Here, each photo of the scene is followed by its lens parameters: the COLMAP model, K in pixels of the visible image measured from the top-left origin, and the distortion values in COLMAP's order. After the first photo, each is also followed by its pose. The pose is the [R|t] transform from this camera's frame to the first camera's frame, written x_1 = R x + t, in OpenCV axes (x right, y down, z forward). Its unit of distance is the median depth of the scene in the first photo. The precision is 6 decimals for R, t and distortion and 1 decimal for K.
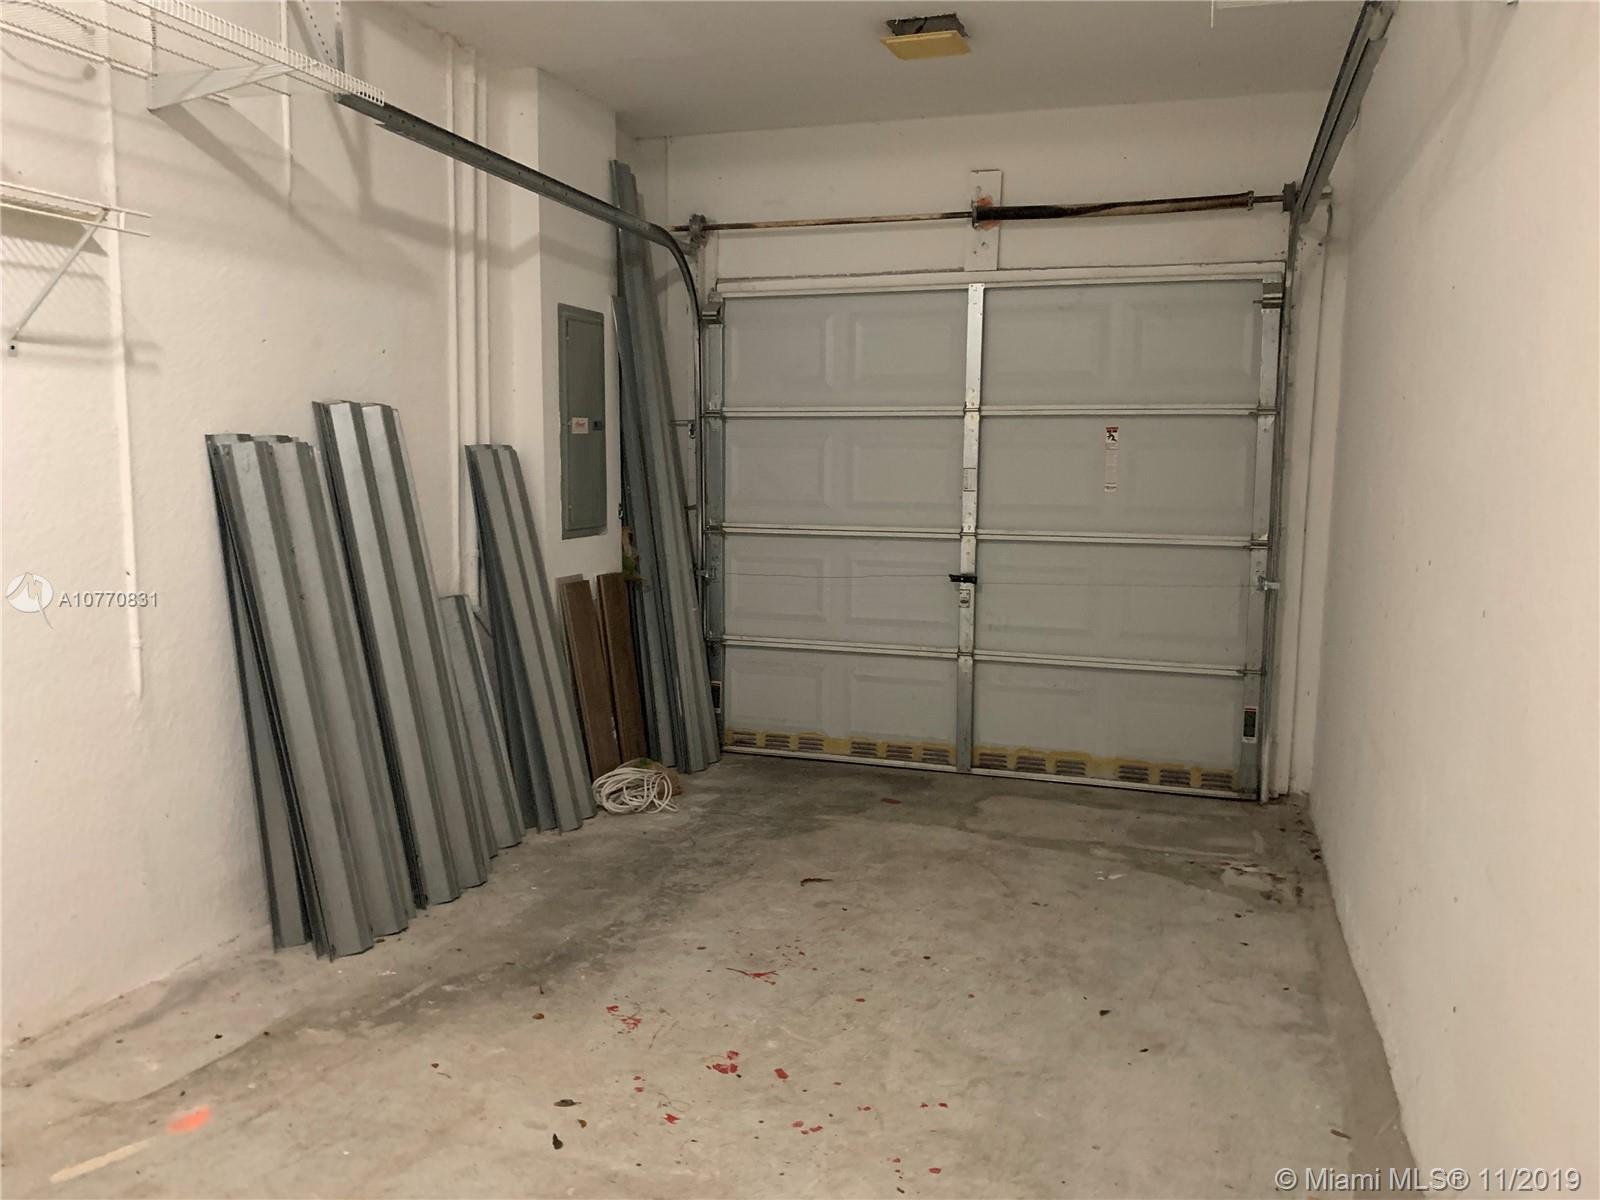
lens RADIAL K [[1236.0, 0, 796.1], [0, 1236.0, 582.2], [0, 0, 1]] dist [0.102458, -0.114317]
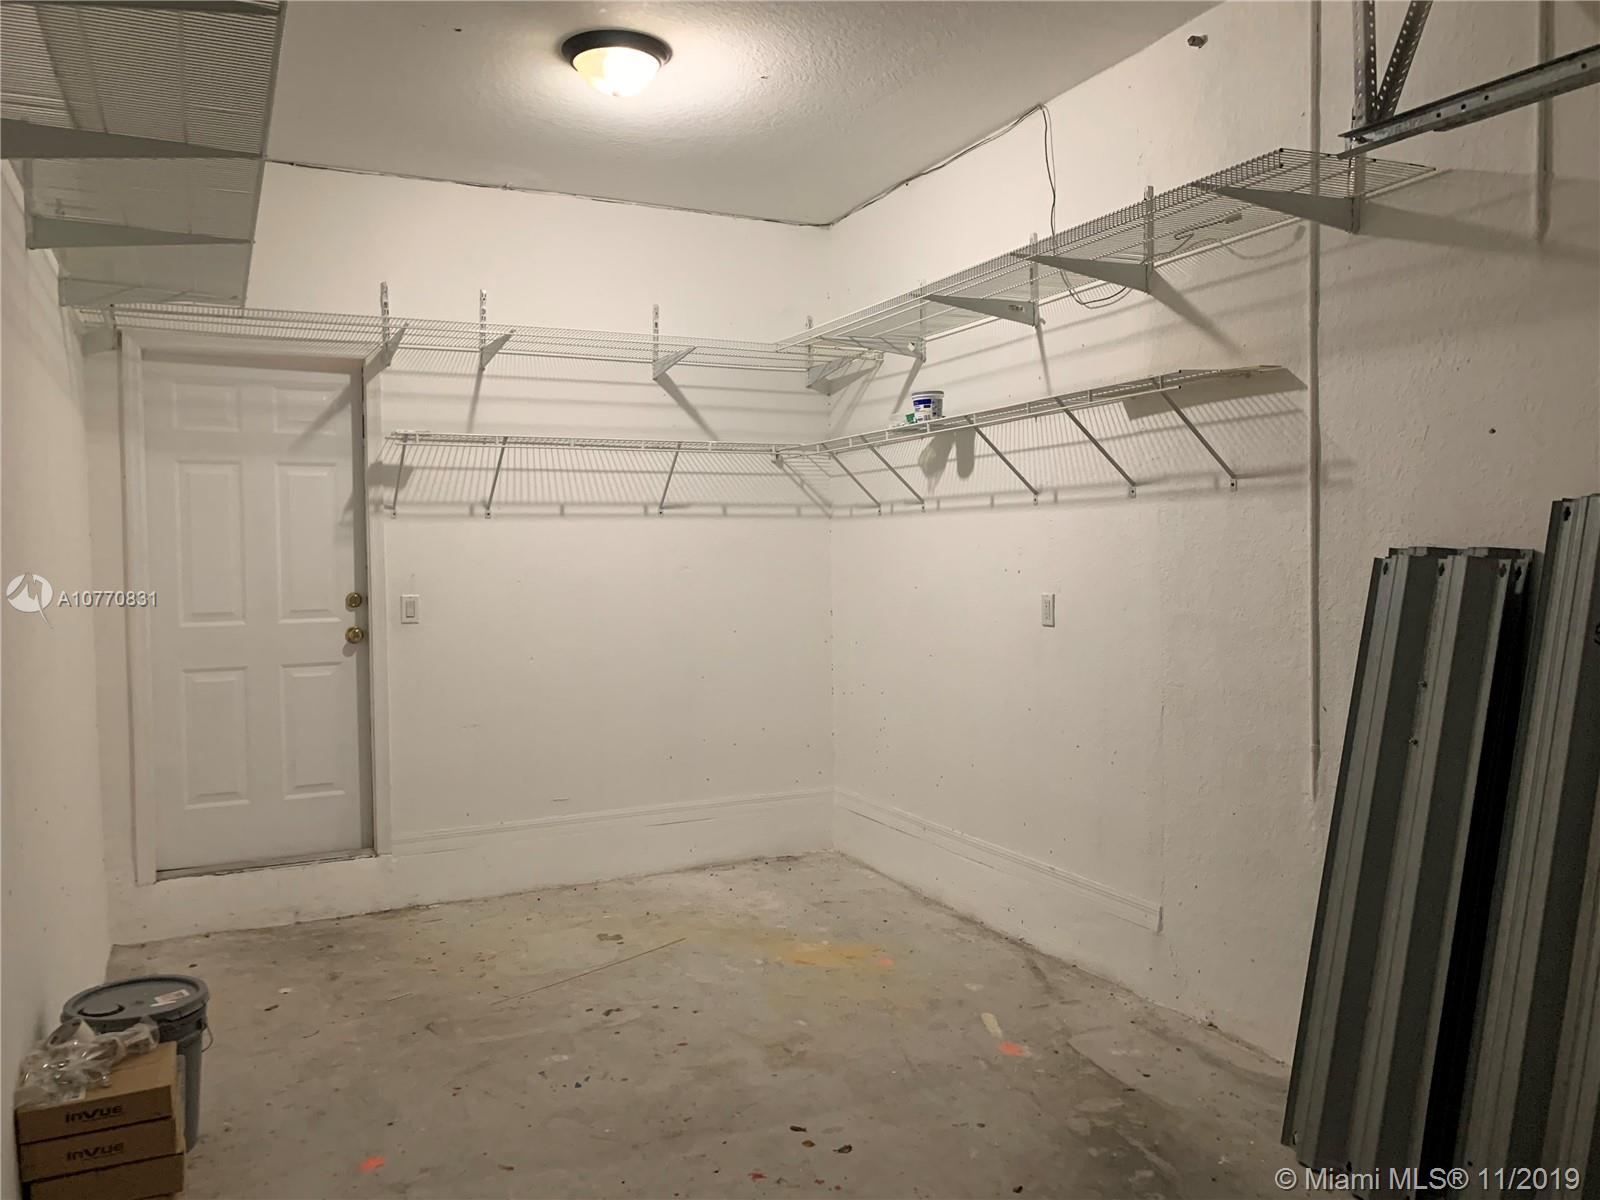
lens RADIAL K [[1236.0, 0, 796.1], [0, 1236.0, 582.2], [0, 0, 1]] dist [0.102458, -0.114317]
pose [[-0.722818, 0.013307, -0.690910, 0.555995], [-0.073492, 0.992664, 0.096005, -0.170031], [0.687119, 0.120170, -0.716538, 1.558151]]
